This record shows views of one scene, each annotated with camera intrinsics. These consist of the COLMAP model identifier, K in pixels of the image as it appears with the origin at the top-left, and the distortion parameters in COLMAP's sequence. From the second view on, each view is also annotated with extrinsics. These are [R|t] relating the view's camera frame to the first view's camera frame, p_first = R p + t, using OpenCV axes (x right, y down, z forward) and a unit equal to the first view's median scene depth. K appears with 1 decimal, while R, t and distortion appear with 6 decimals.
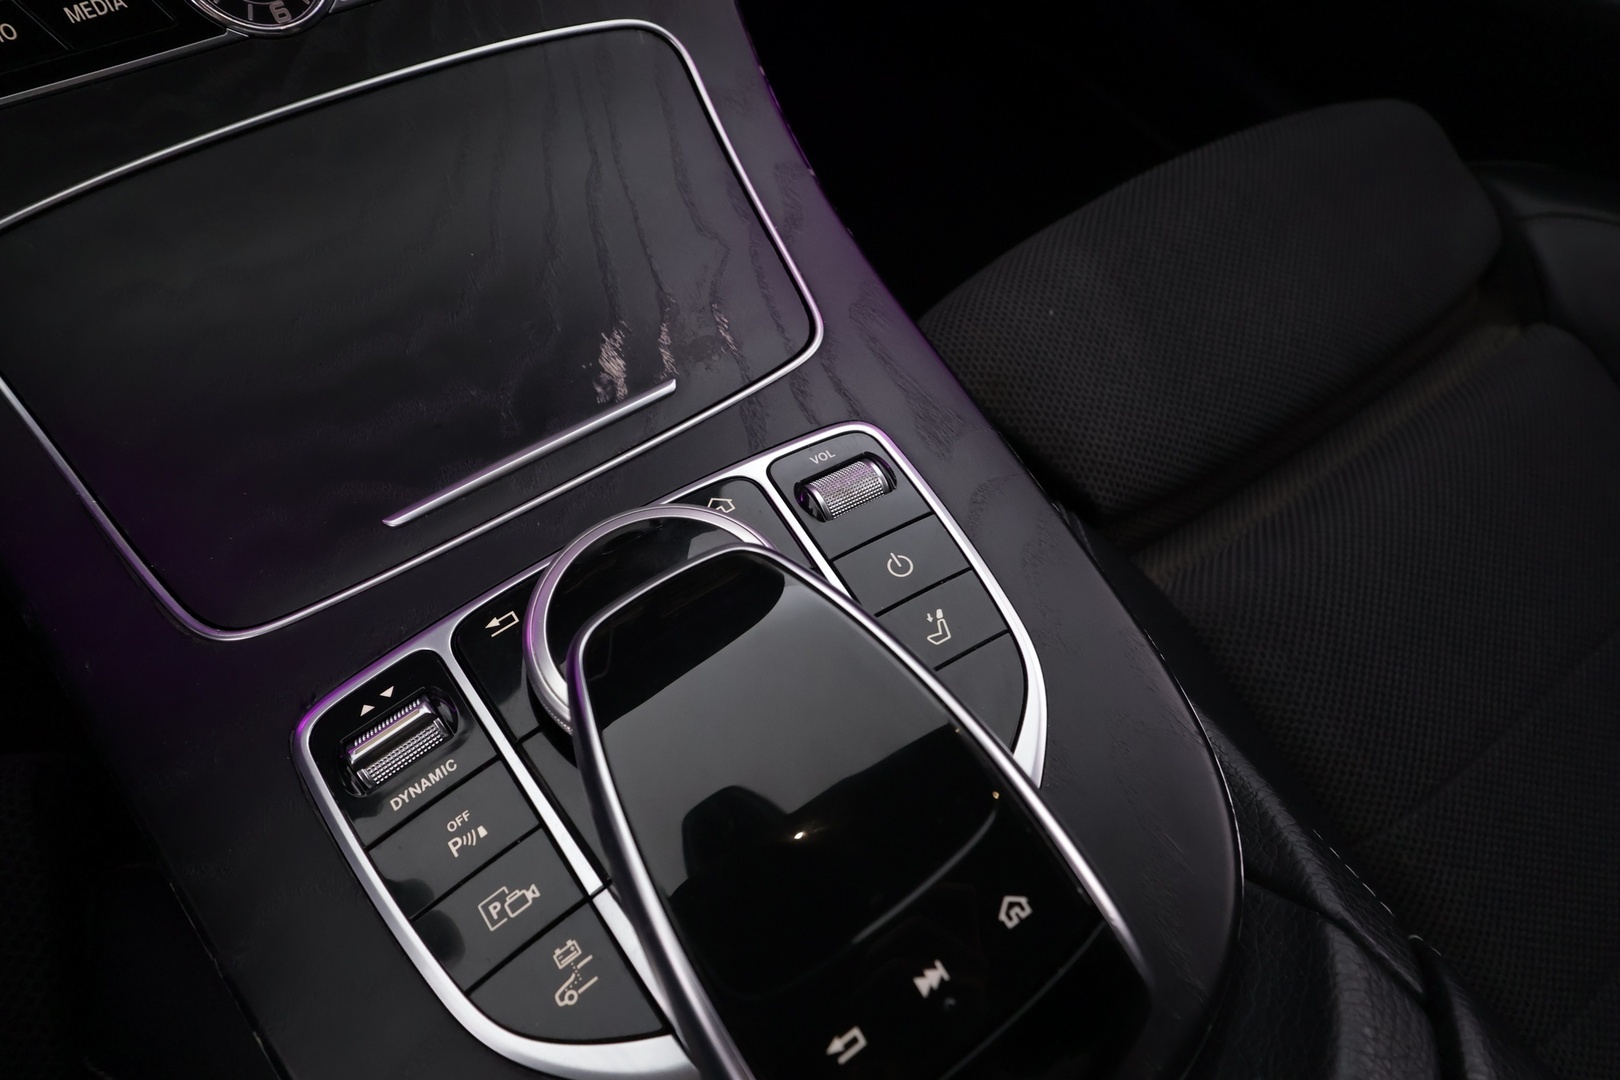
lens RADIAL K [[894.6, 0, 797.3], [0, 894.6, 550.6], [0, 0, 1]] dist [0.008880, 0.001328]
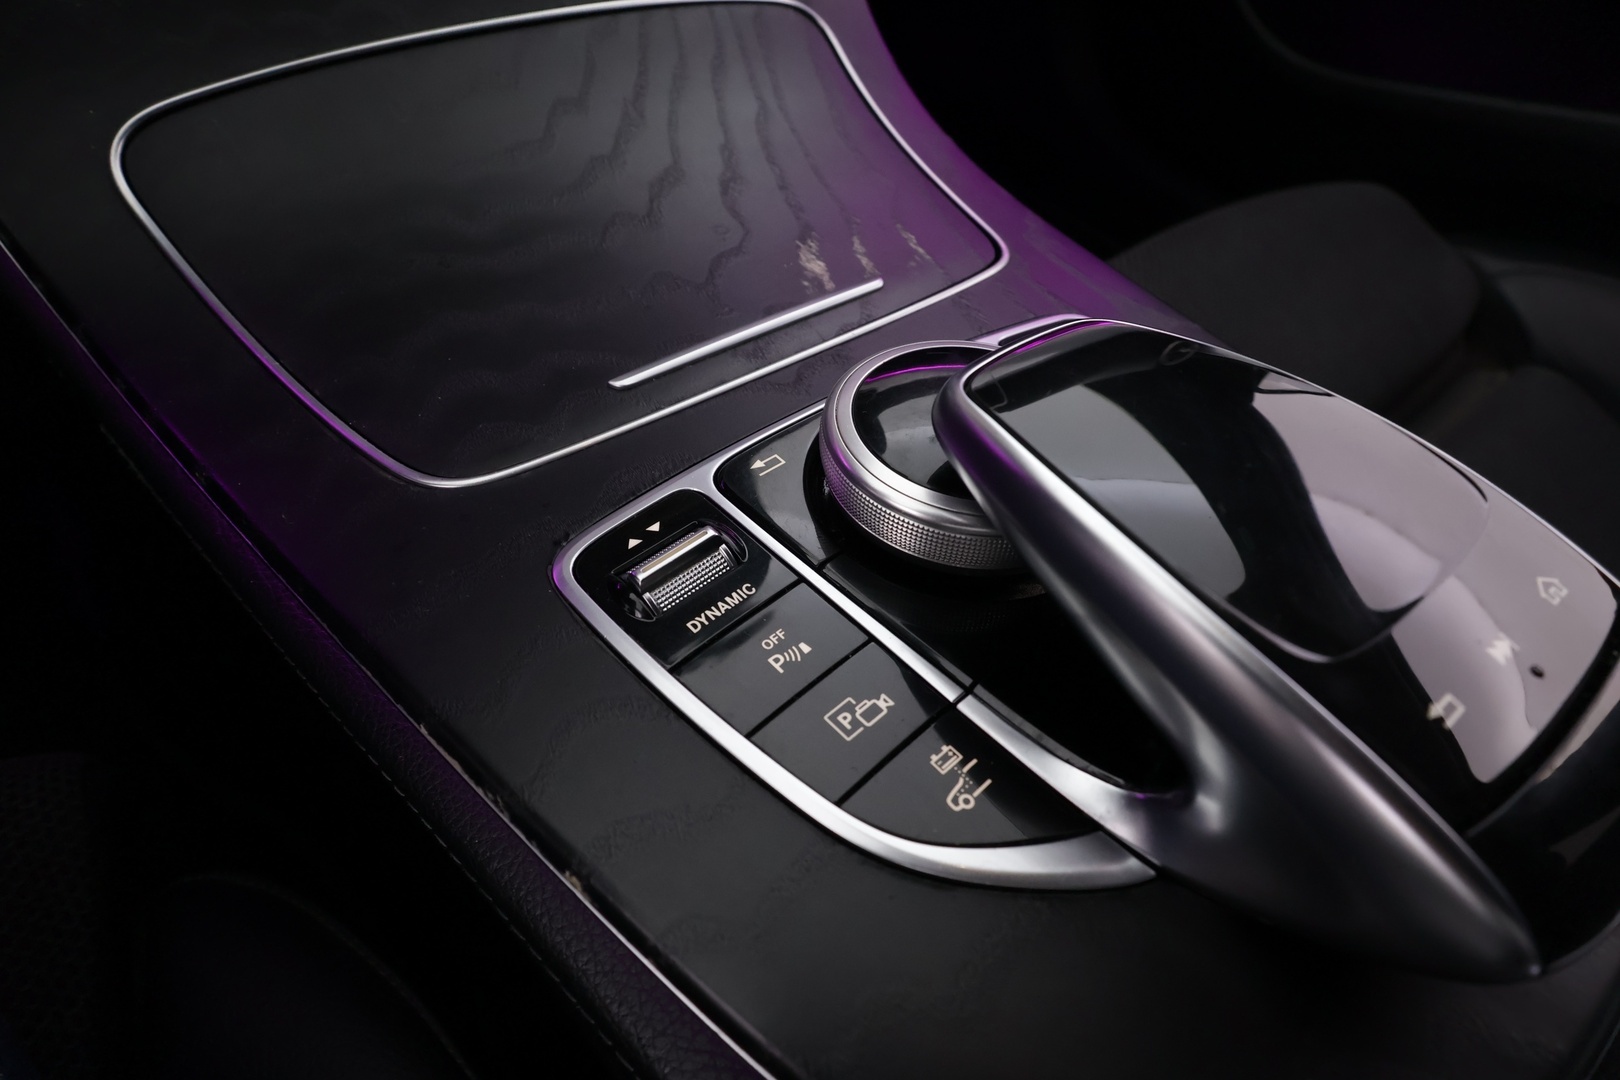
lens RADIAL K [[894.6, 0, 809.2], [0, 894.6, 534.9], [0, 0, 1]] dist [0.008880, 0.001328]
pose [[0.995284, -0.013730, 0.096029, -0.414557], [0.031898, 0.981205, -0.190315, 0.358705], [-0.091611, 0.192481, 0.977015, 0.137838]]
